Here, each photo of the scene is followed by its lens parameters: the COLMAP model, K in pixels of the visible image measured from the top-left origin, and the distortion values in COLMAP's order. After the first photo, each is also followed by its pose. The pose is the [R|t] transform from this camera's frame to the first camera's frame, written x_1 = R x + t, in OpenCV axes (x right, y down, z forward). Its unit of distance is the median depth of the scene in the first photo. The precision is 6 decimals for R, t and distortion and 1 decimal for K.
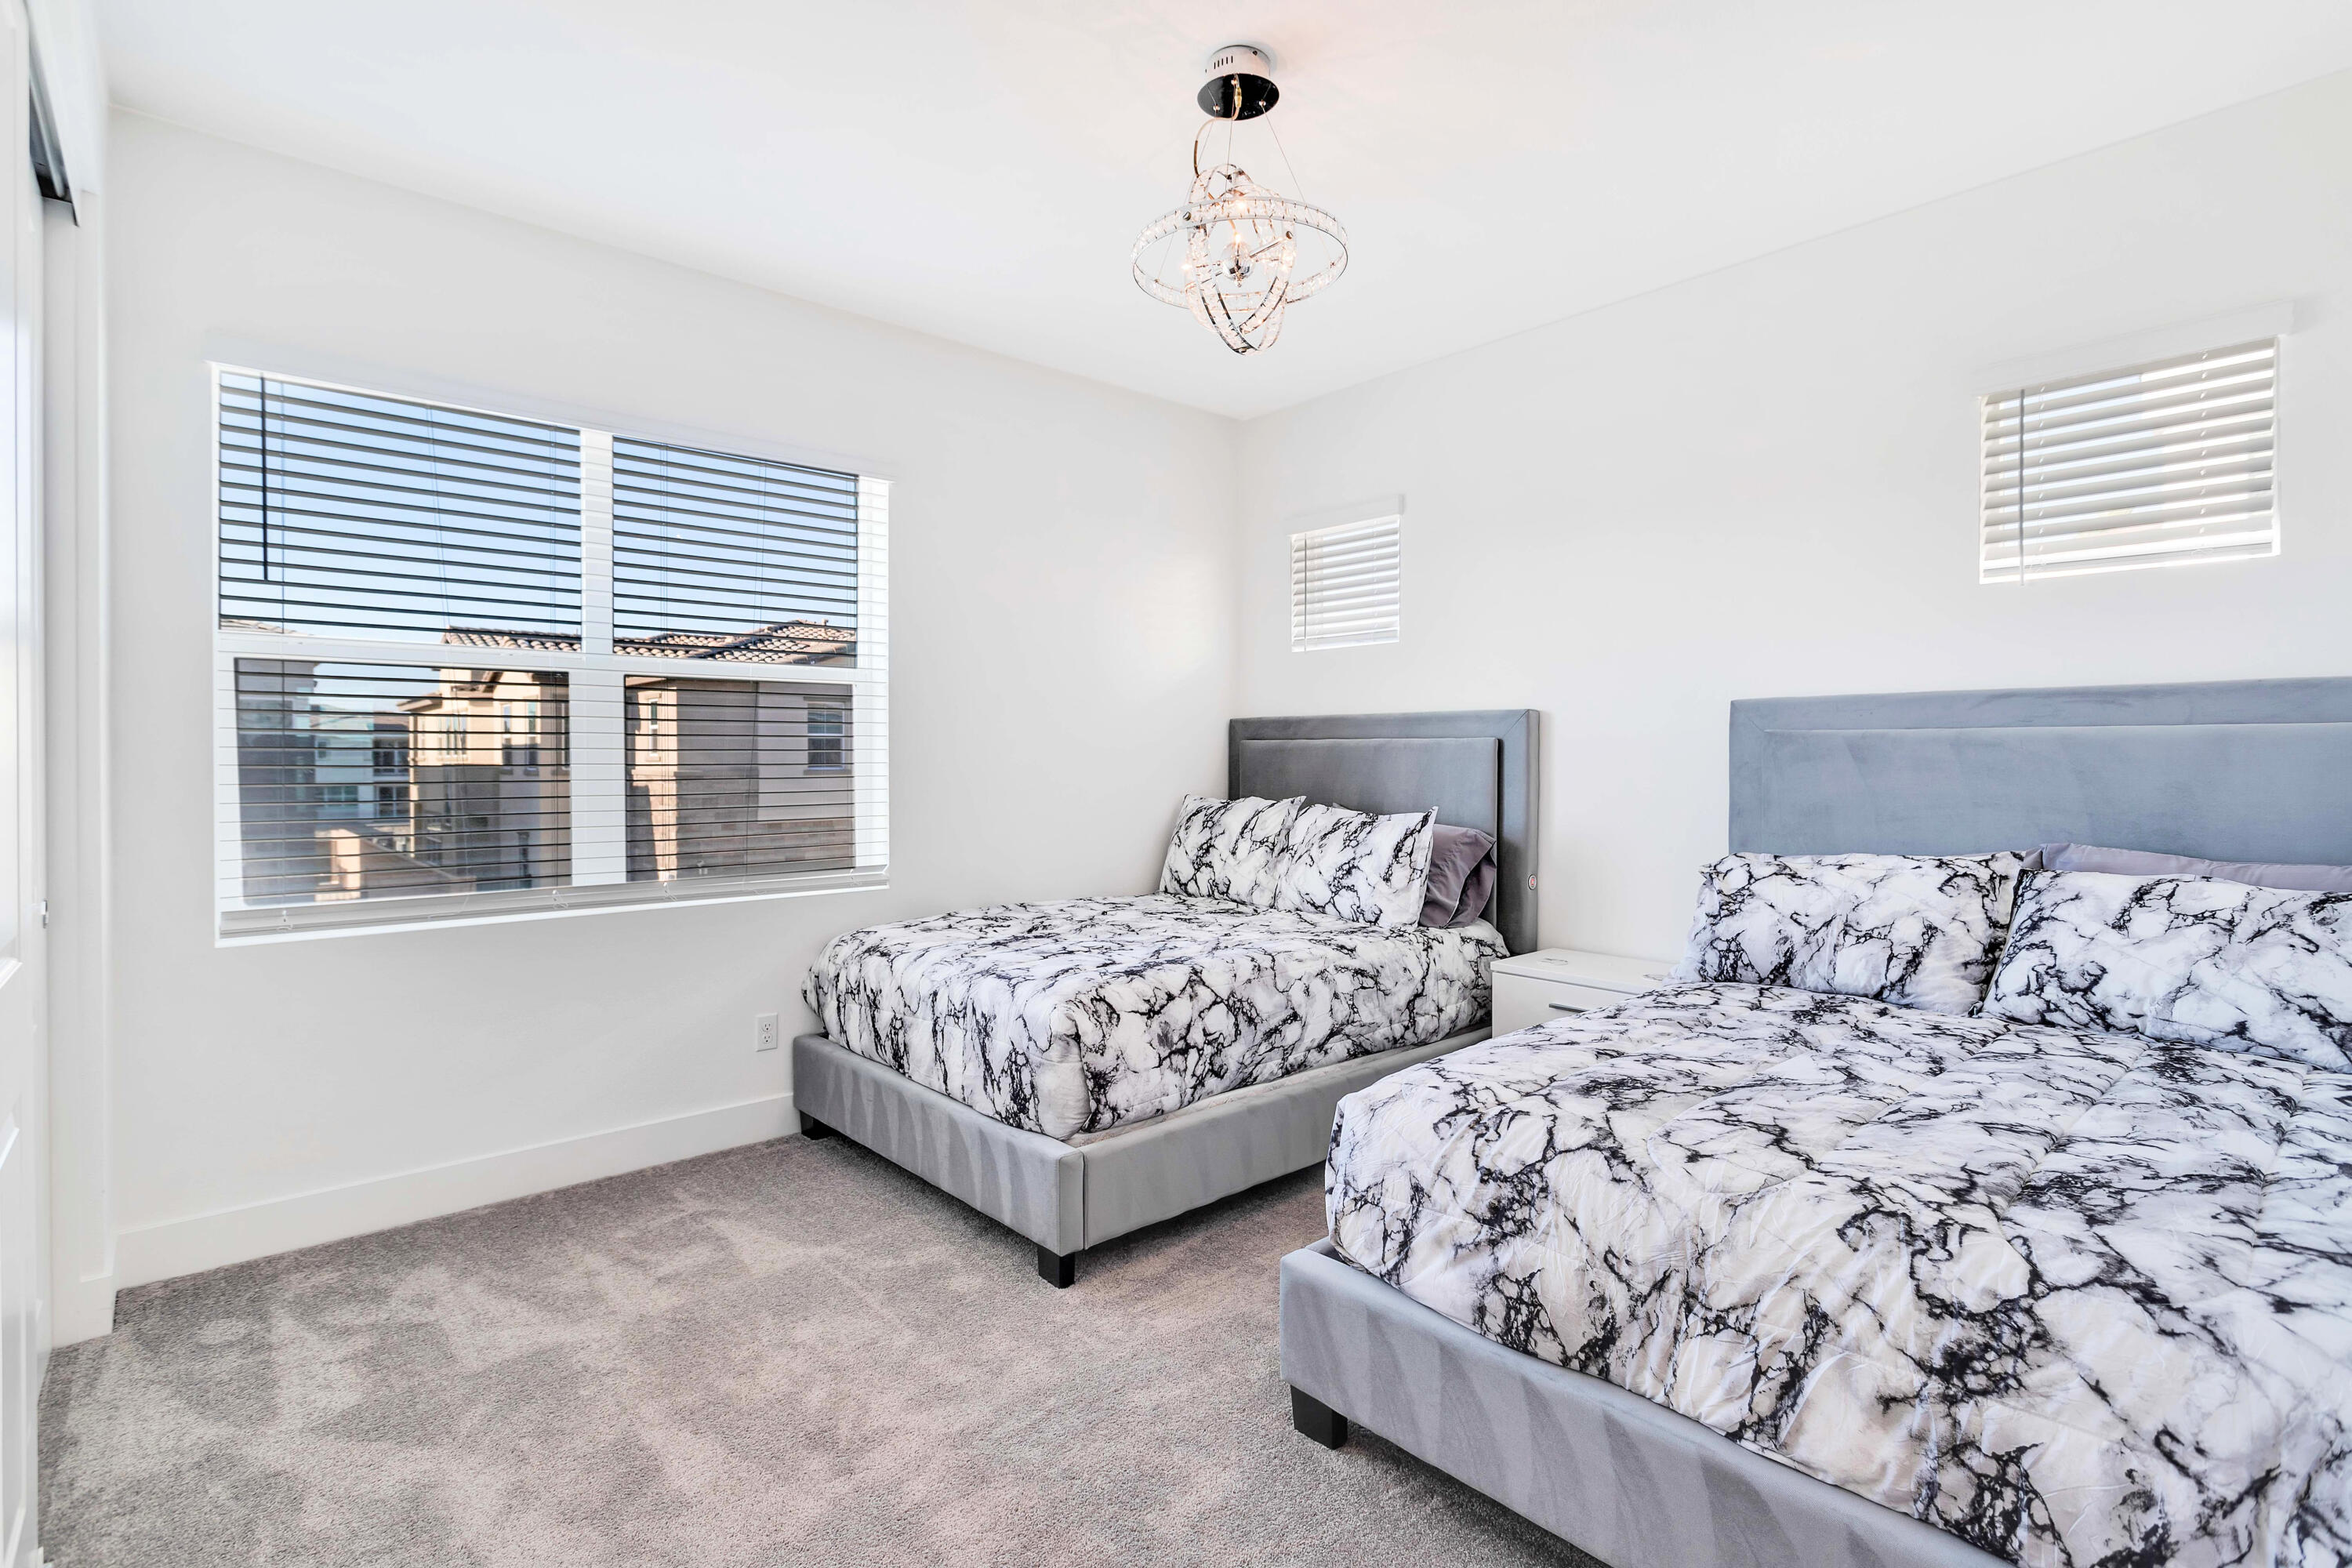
lens RADIAL K [[1108.2, 0, 1162.9], [0, 1108.2, 775.8], [0, 0, 1]] dist [-0.001993, 0.000674]
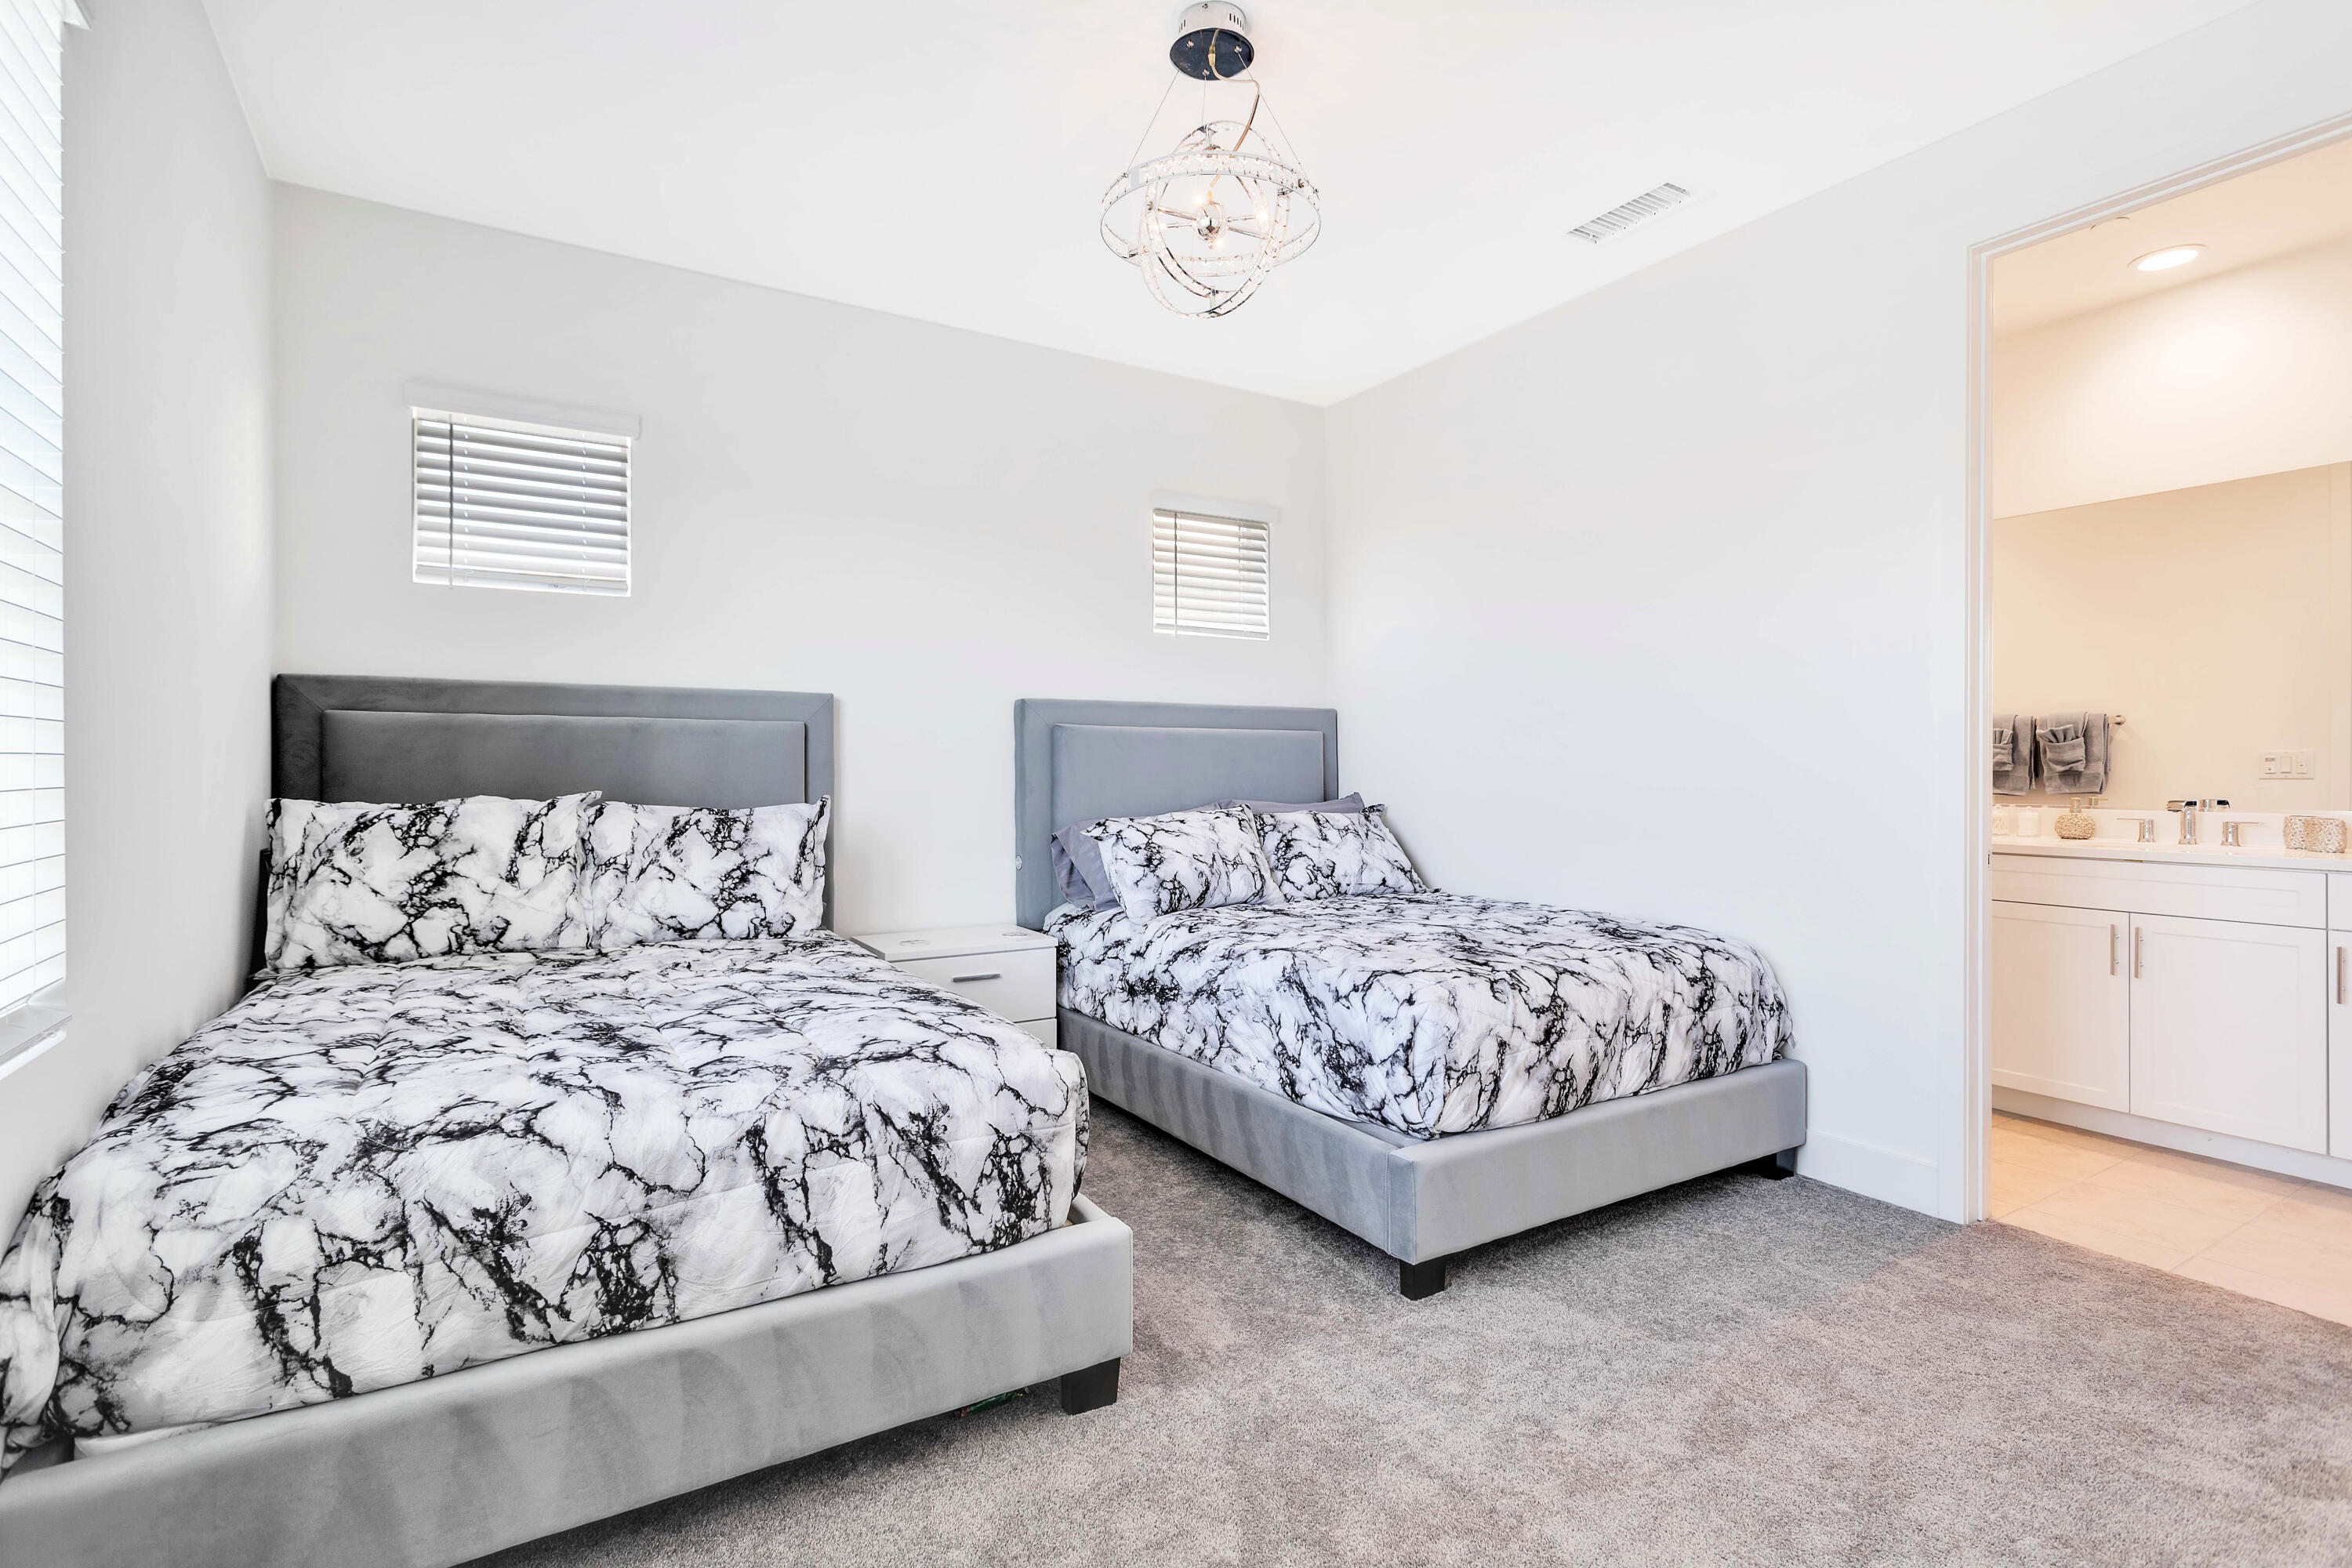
lens RADIAL K [[1108.2, 0, 1159.8], [0, 1108.2, 772.5], [0, 0, 1]] dist [-0.001993, 0.000674]
pose [[0.188479, -0.003436, 0.982071, -0.750604], [0.015895, 0.999874, 0.000448, 0.016958], [-0.981949, 0.015525, 0.188510, 0.718001]]
